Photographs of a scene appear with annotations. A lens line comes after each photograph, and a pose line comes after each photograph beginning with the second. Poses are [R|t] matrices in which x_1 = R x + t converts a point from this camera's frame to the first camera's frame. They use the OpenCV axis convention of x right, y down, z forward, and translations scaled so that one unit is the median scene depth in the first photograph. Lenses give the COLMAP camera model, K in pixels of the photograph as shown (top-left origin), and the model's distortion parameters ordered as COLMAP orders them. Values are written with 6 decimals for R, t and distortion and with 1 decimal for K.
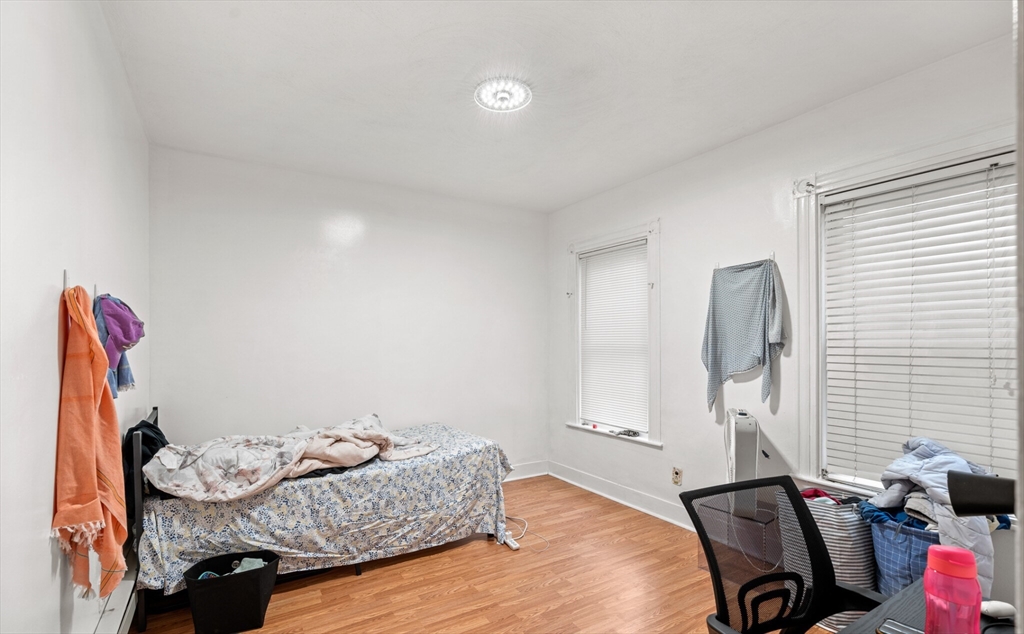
lens RADIAL K [[466.1, 0, 500.4], [0, 466.1, 355.3], [0, 0, 1]] dist [-0.002318, -0.000052]
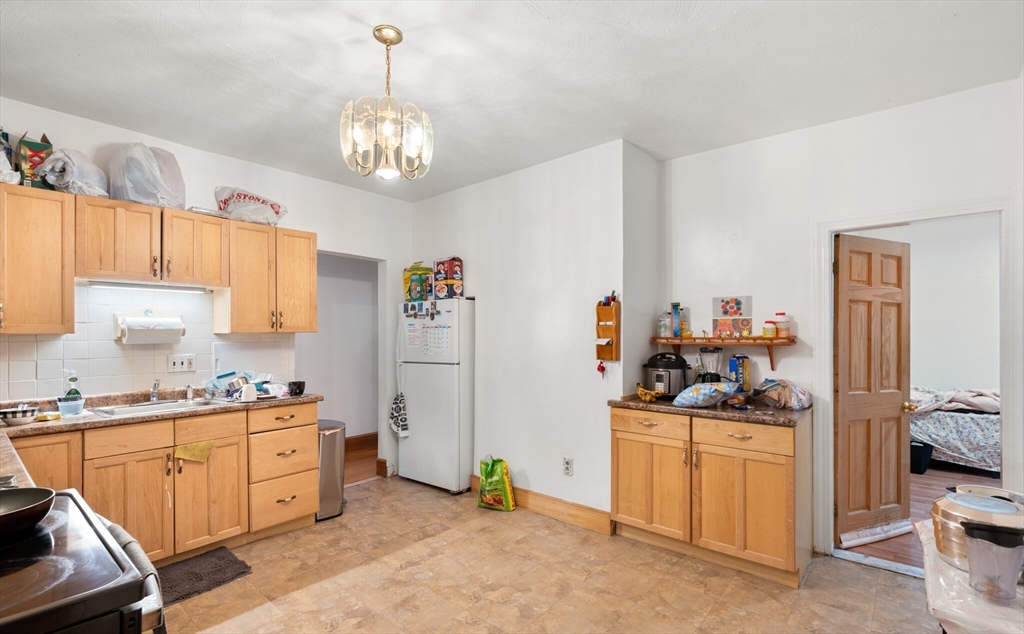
lens RADIAL K [[466.1, 0, 511.0], [0, 466.1, 326.0], [0, 0, 1]] dist [-0.002318, -0.000052]
pose [[0.325381, -0.003674, -0.945576, 0.708933], [0.003266, 0.999991, -0.002761, -0.064507], [0.945578, -0.002190, 0.325390, -1.166736]]
